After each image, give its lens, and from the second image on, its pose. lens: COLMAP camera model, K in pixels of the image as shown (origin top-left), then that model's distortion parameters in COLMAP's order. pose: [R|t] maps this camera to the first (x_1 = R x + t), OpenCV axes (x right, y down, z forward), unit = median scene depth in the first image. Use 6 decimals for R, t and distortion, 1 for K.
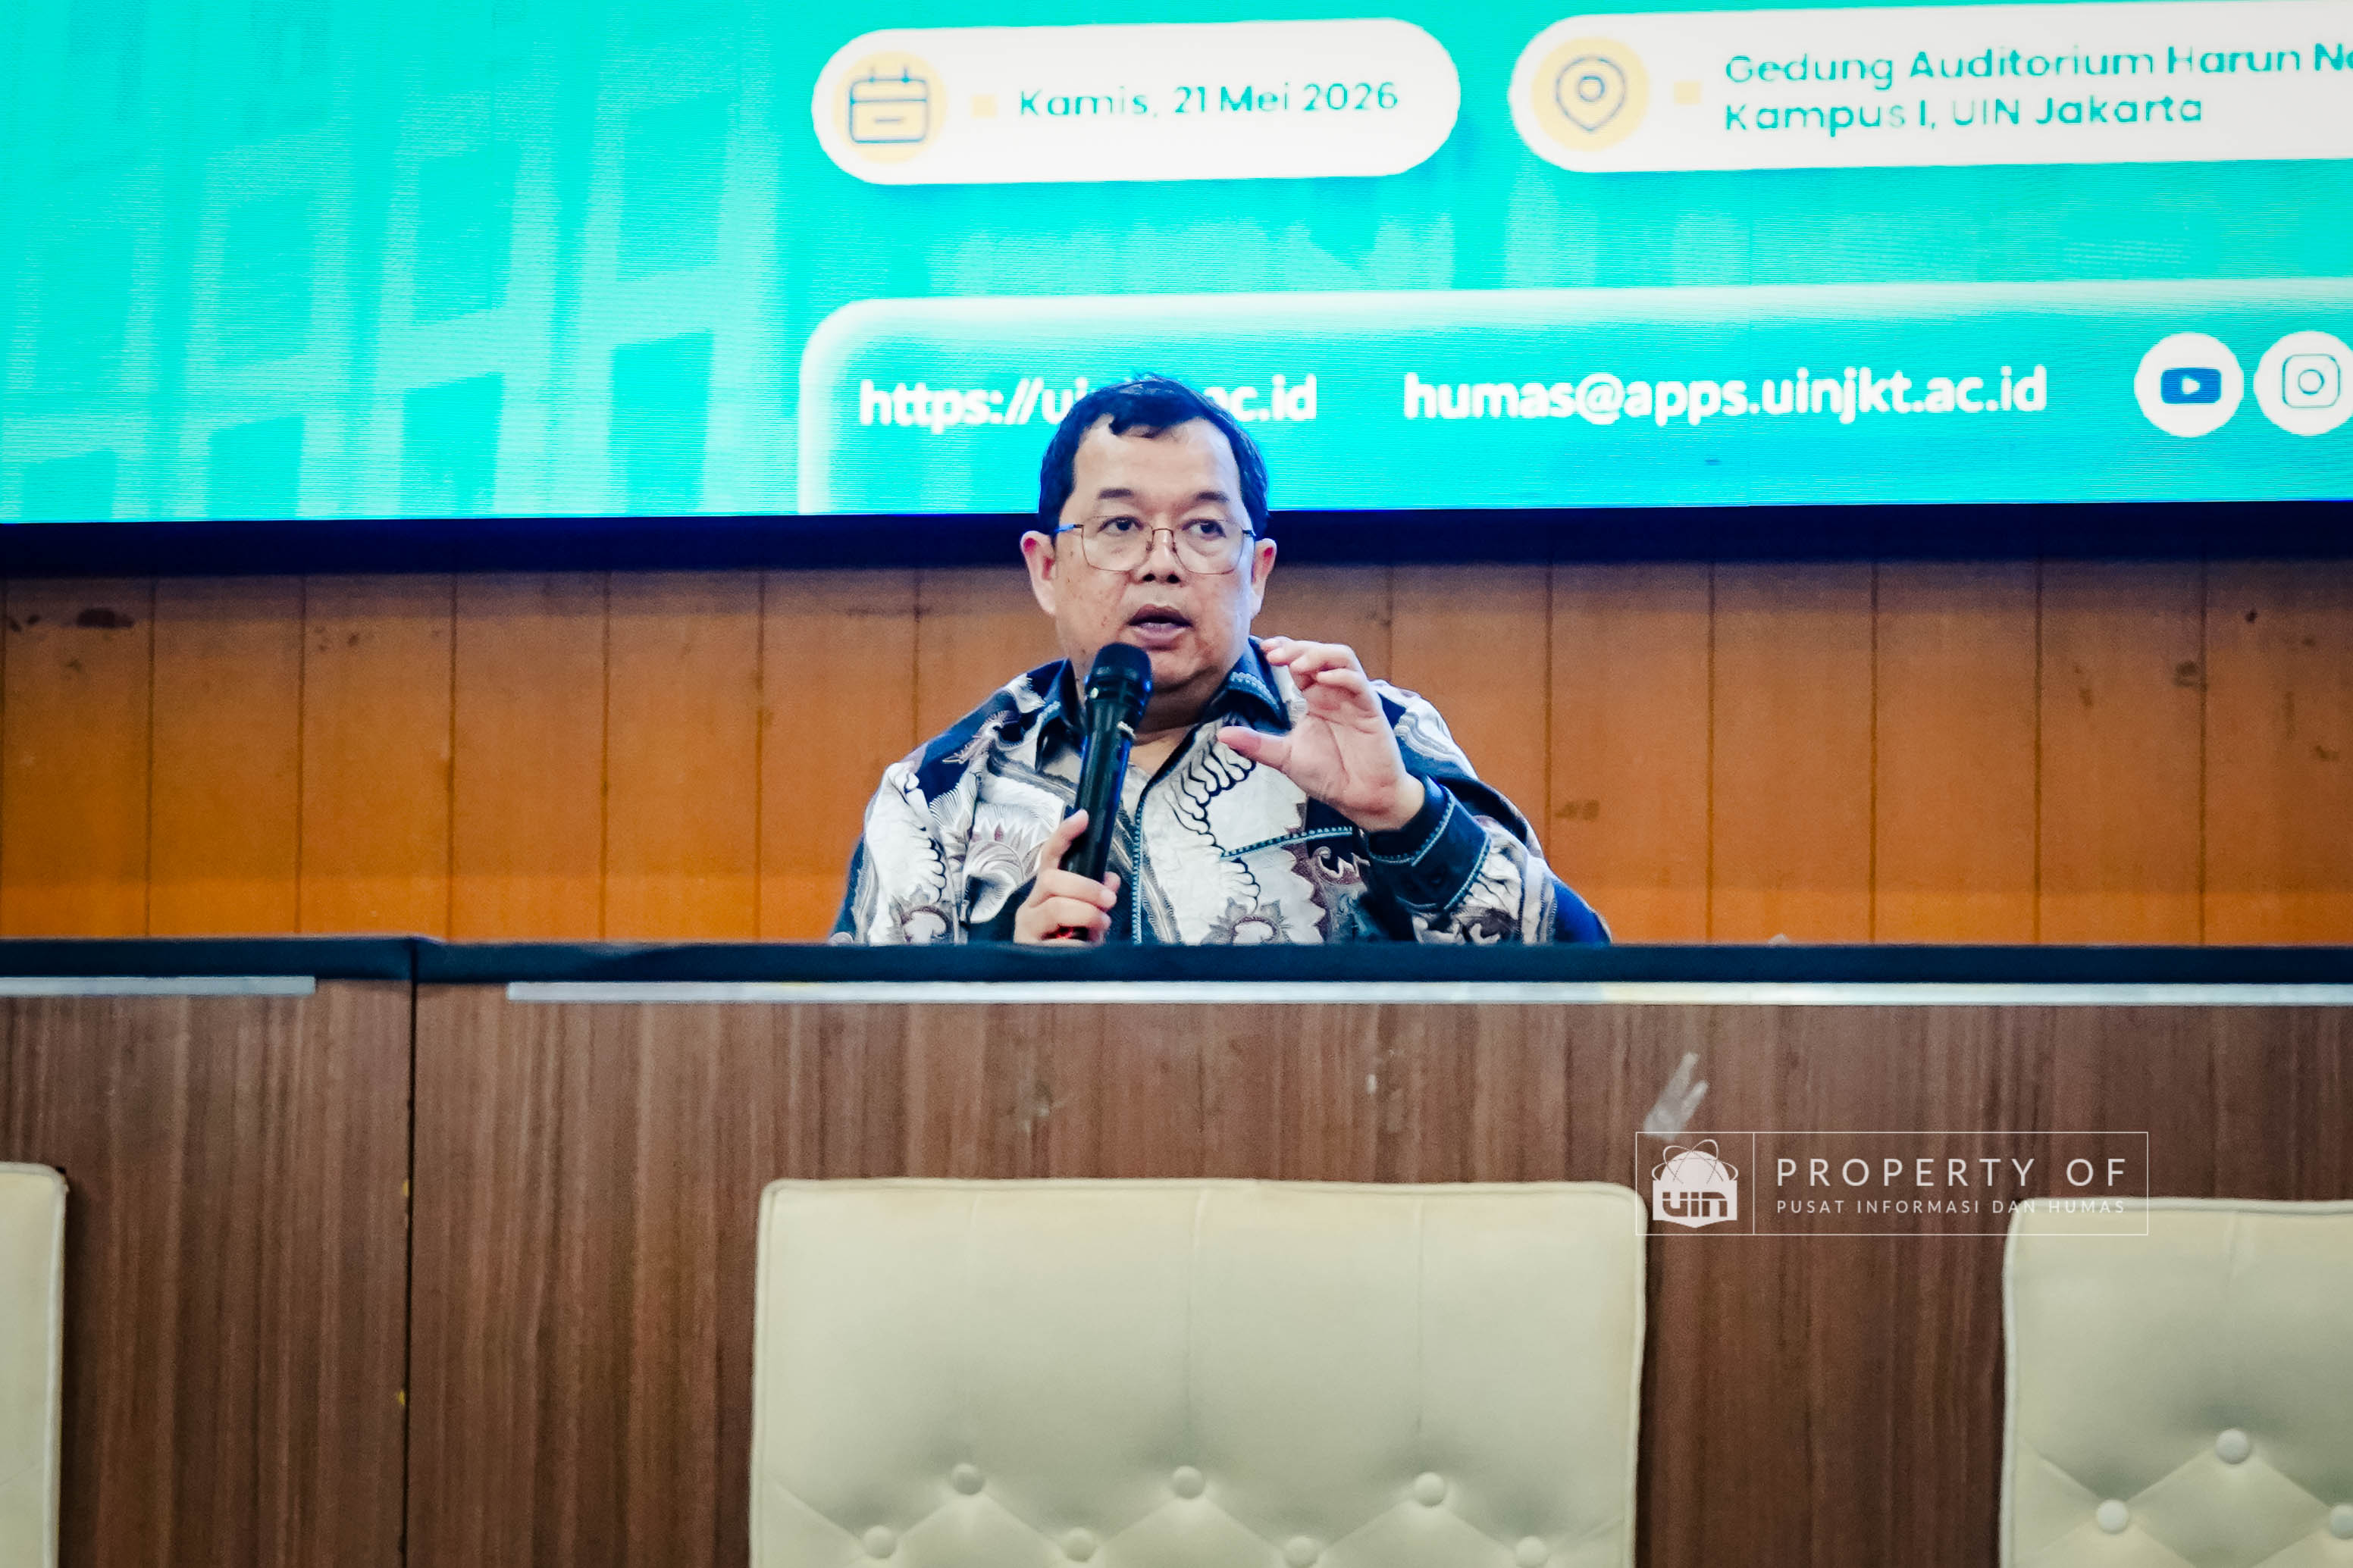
lens RADIAL K [[8627.4, 0, 1029.2], [0, 8627.4, 786.6], [0, 0, 1]] dist [0.010346, 0.148530]
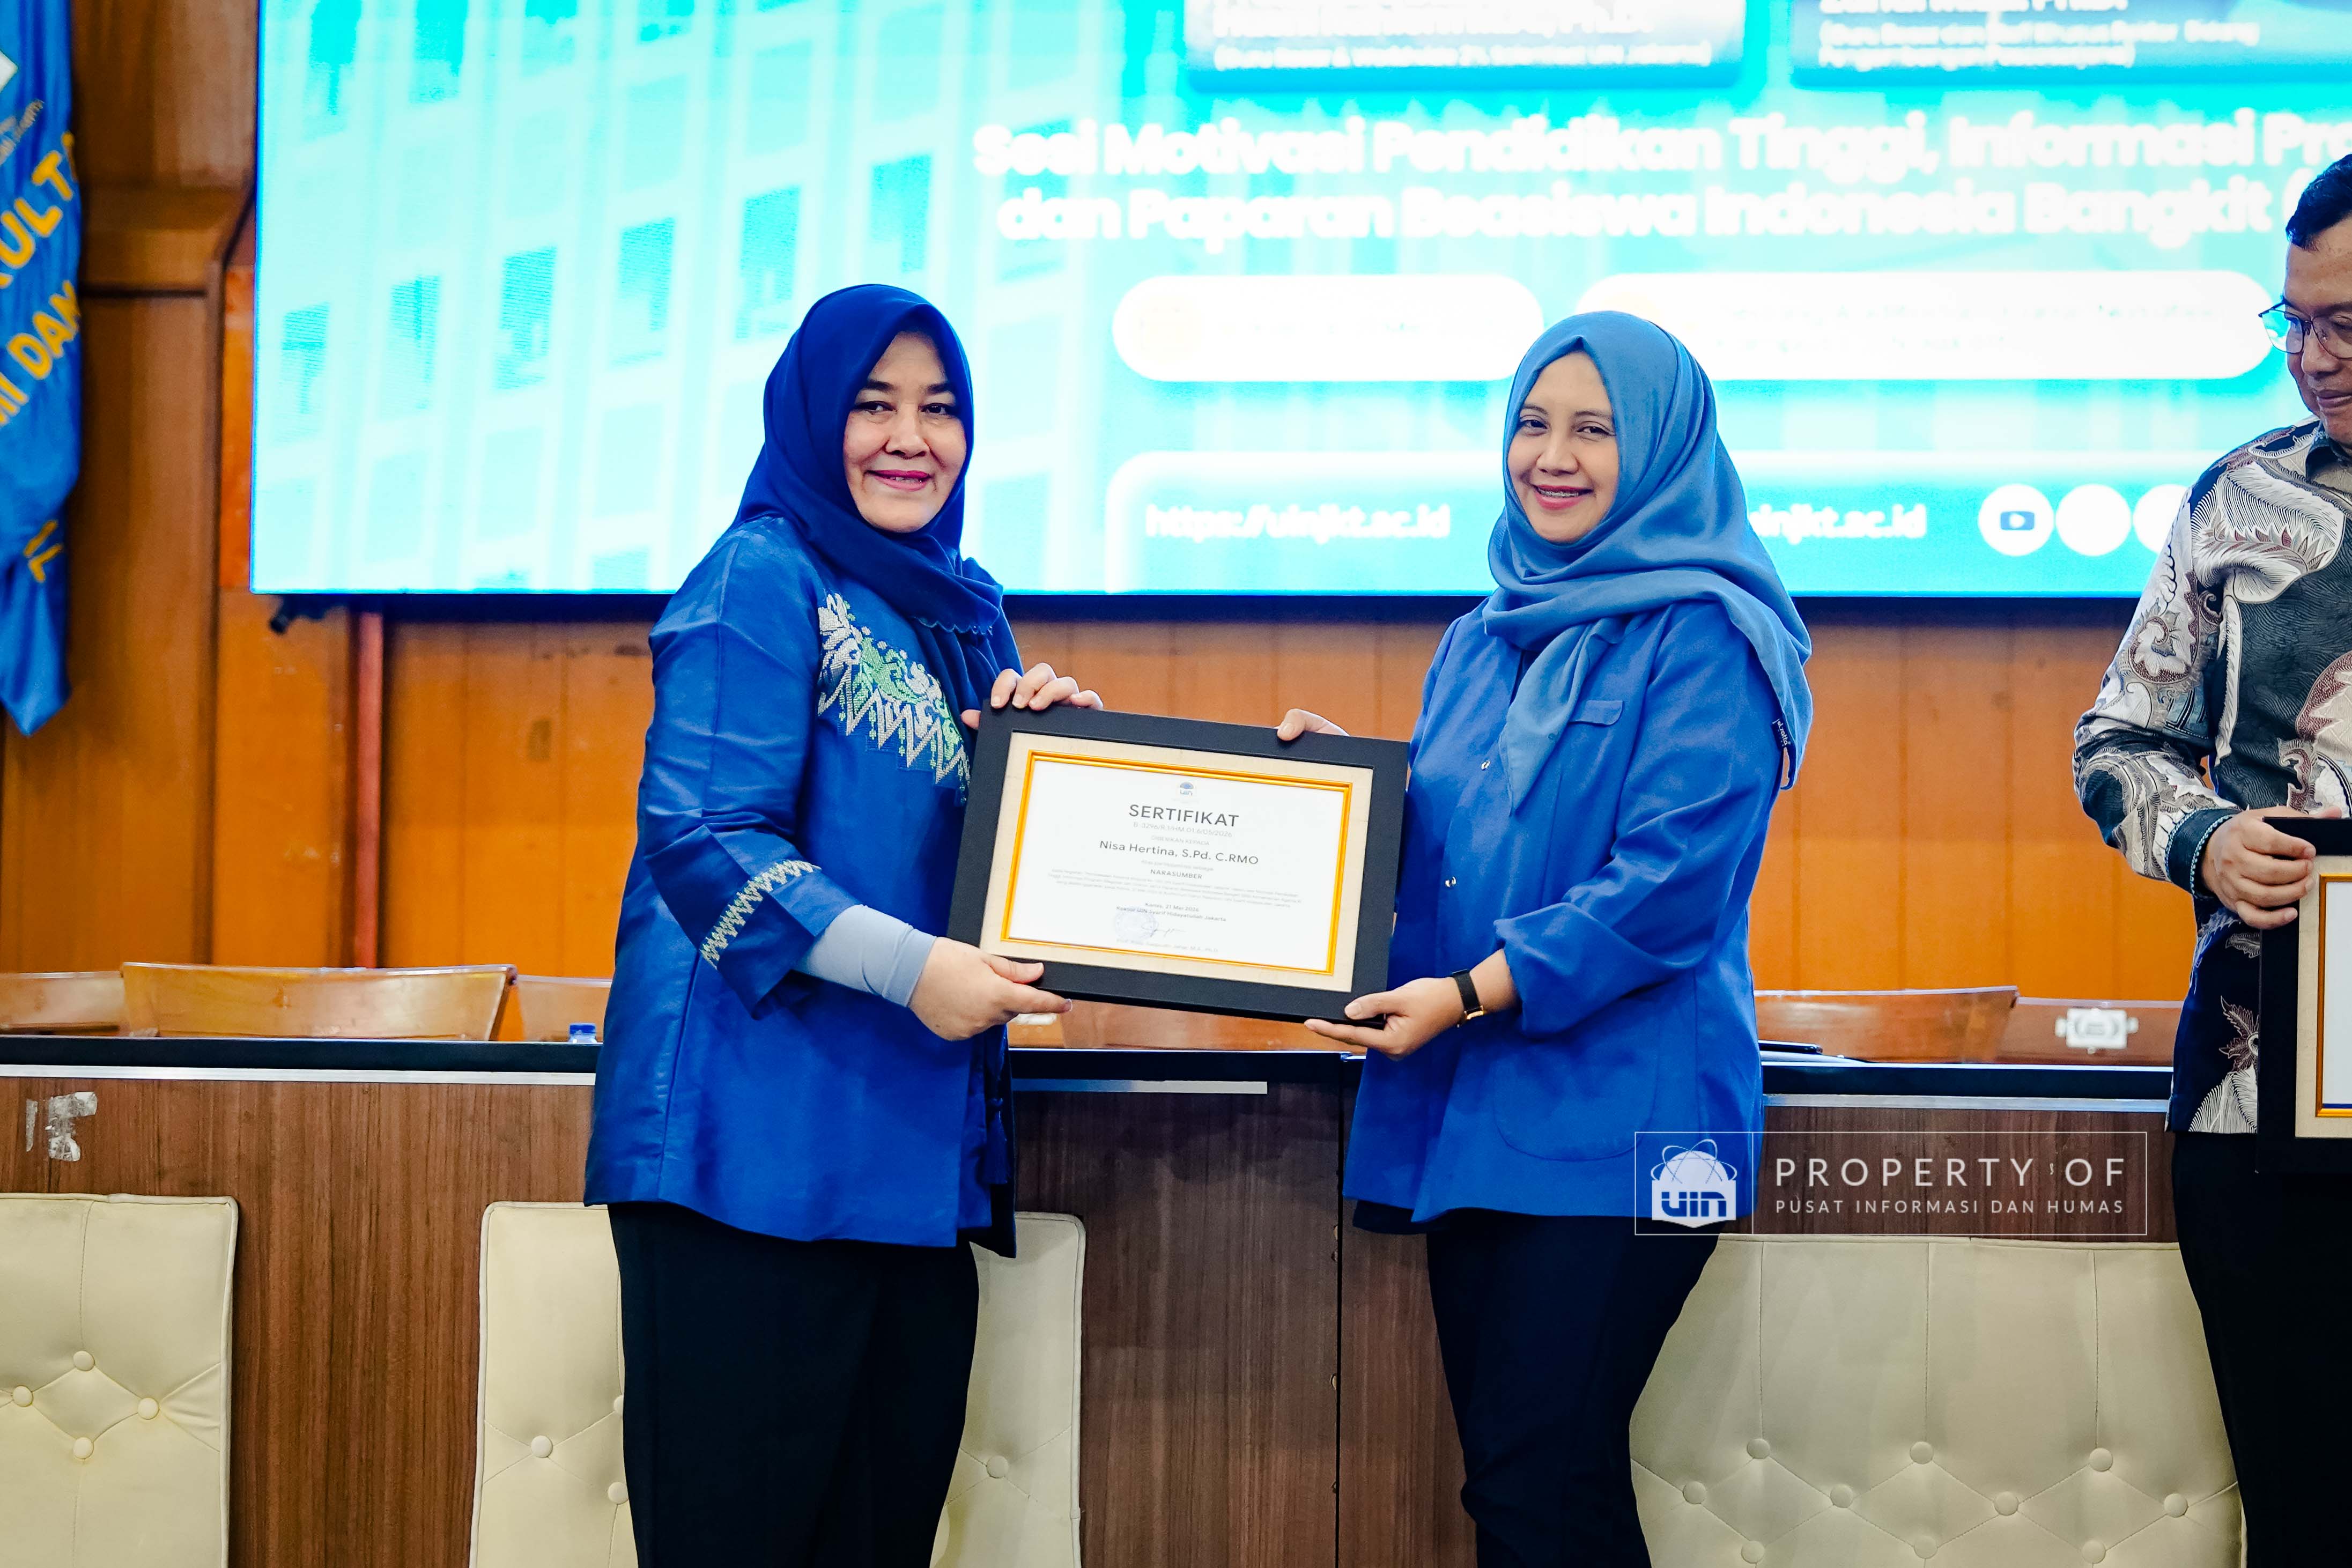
lens RADIAL K [[4973.7, 0, 1214.9], [0, 4973.7, 788.8], [0, 0, 1]] dist [0.023440, -0.330073]
pose [[0.995173, -0.000430, 0.098136, -0.098891], [-0.003558, 0.999175, 0.040459, -0.033794], [-0.098073, -0.040613, 0.994350, 0.114655]]
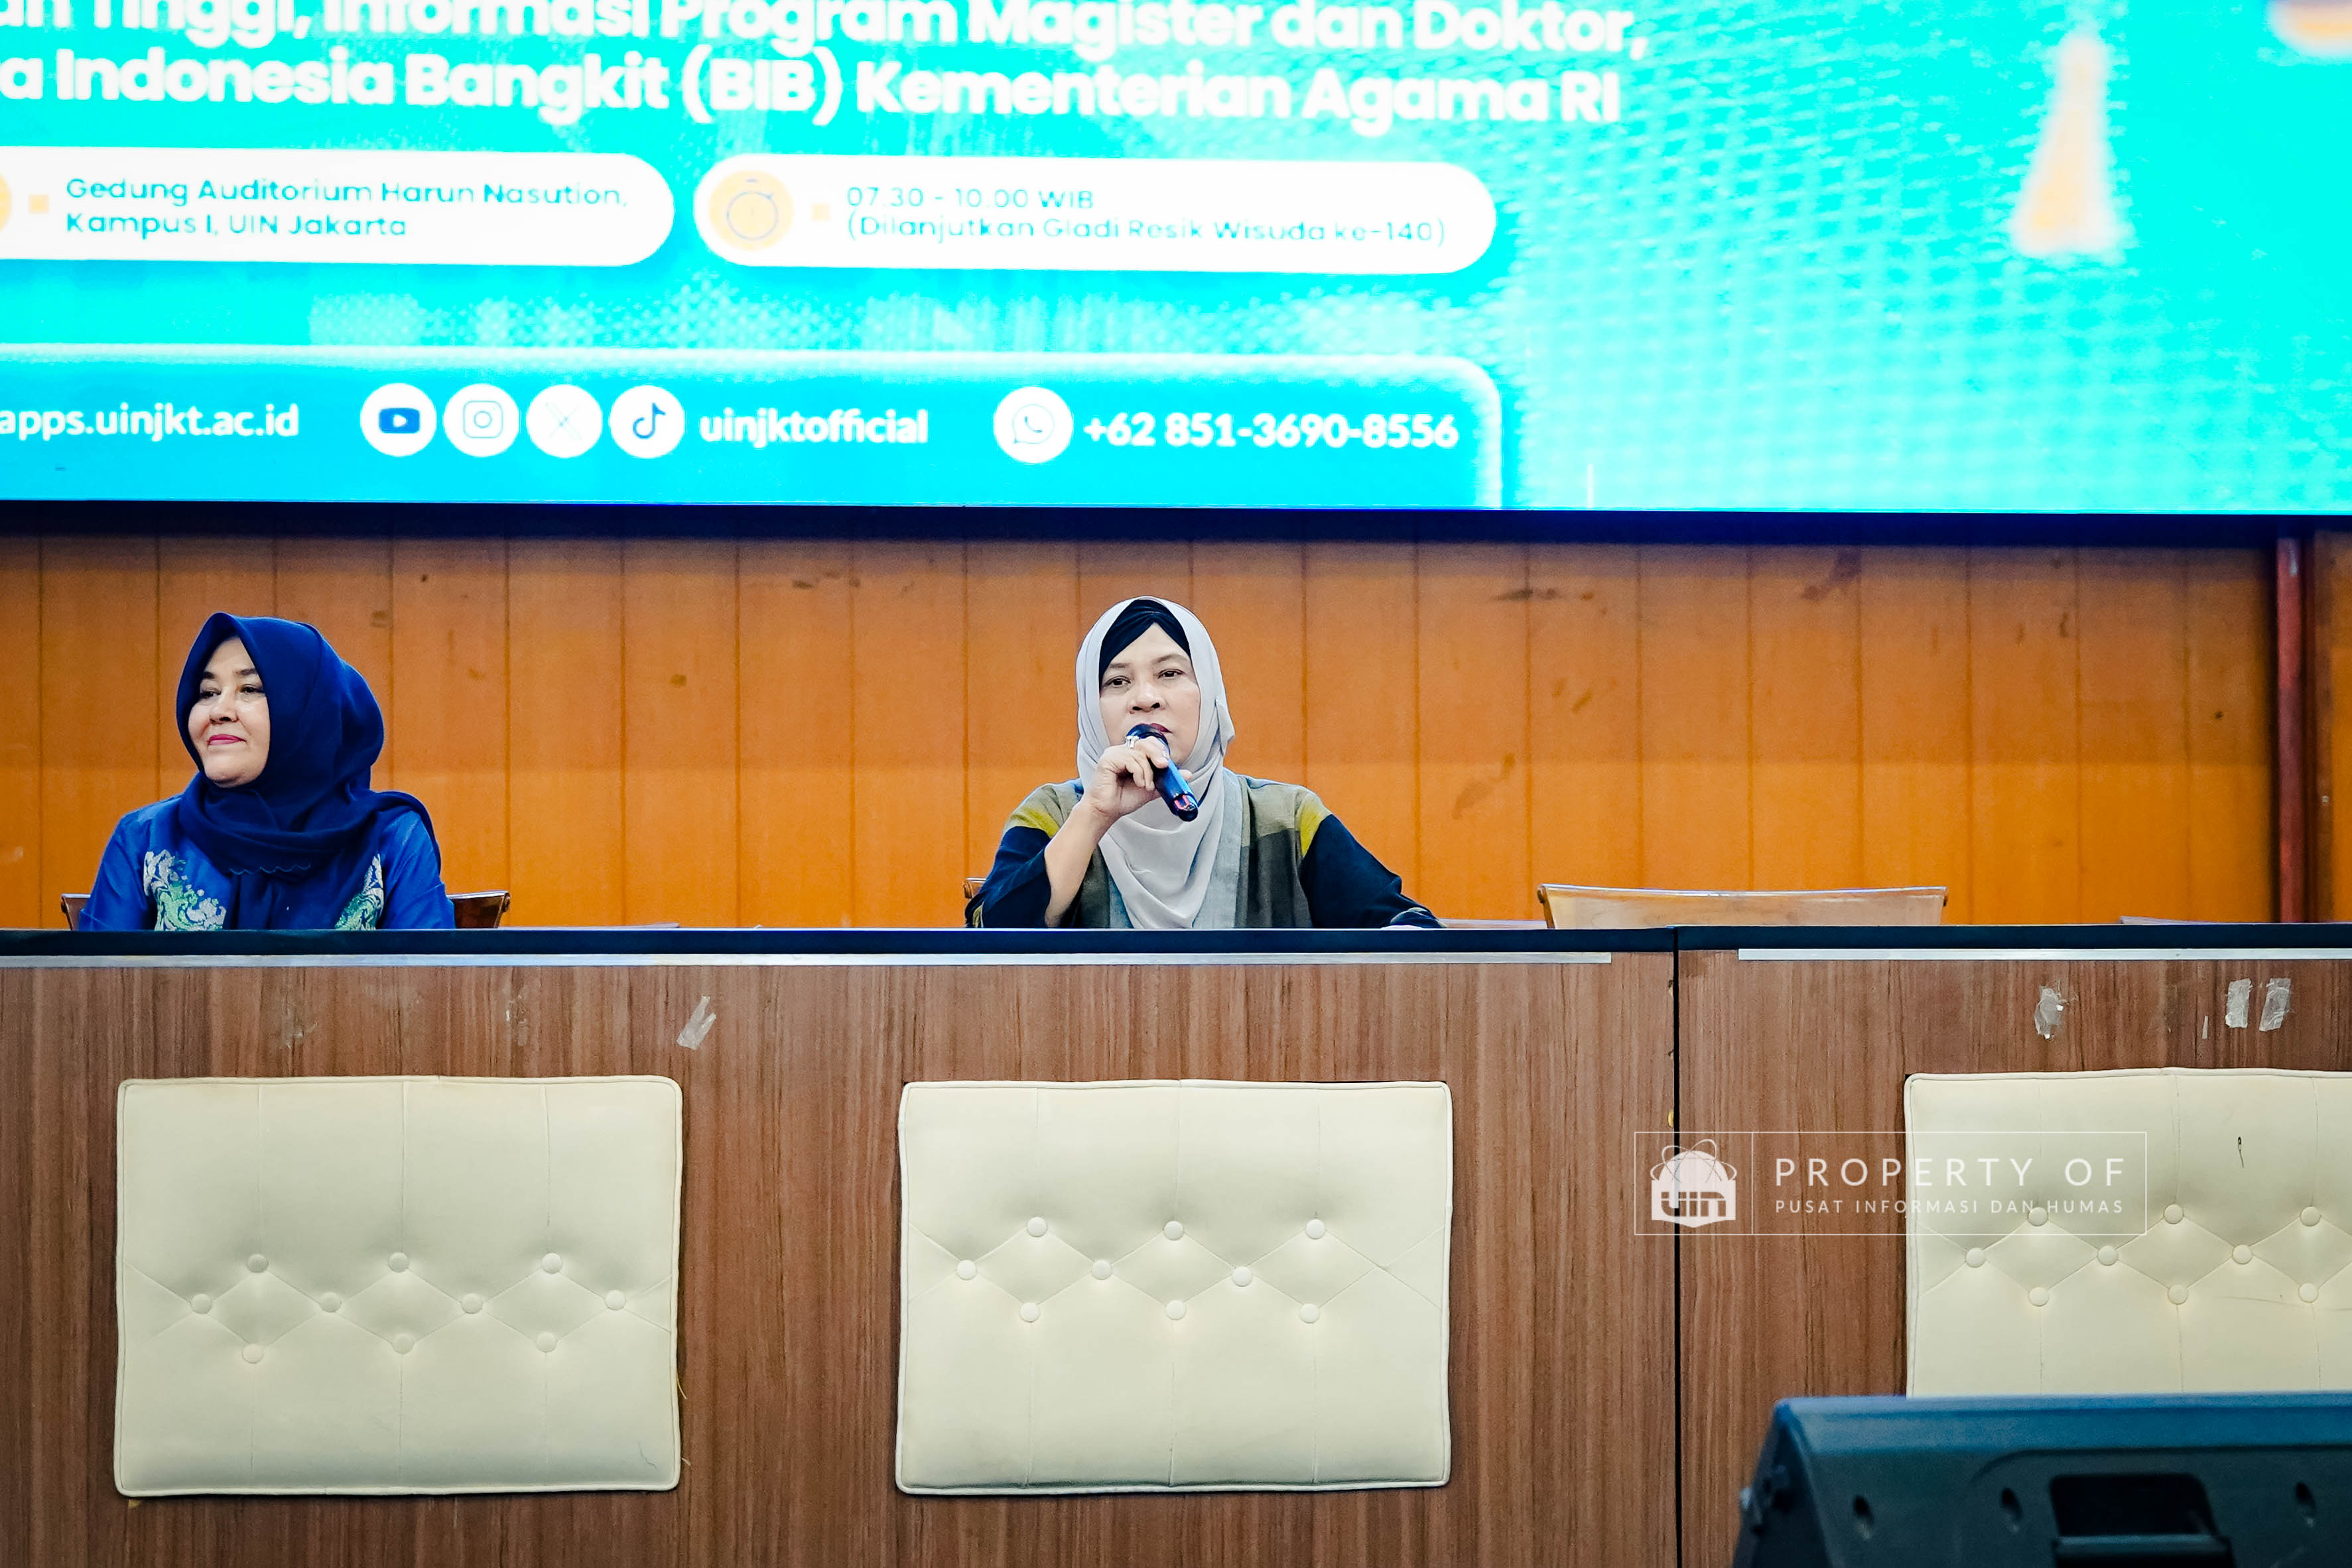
lens RADIAL K [[7442.0, 0, 1097.7], [0, 7442.0, 843.0], [0, 0, 1]] dist [-0.037985, -0.498089]
pose [[0.932694, -0.010080, 0.360527, -0.203662], [-0.008444, 0.998725, 0.049769, -0.038847], [-0.360569, -0.049464, 0.931420, -0.197098]]
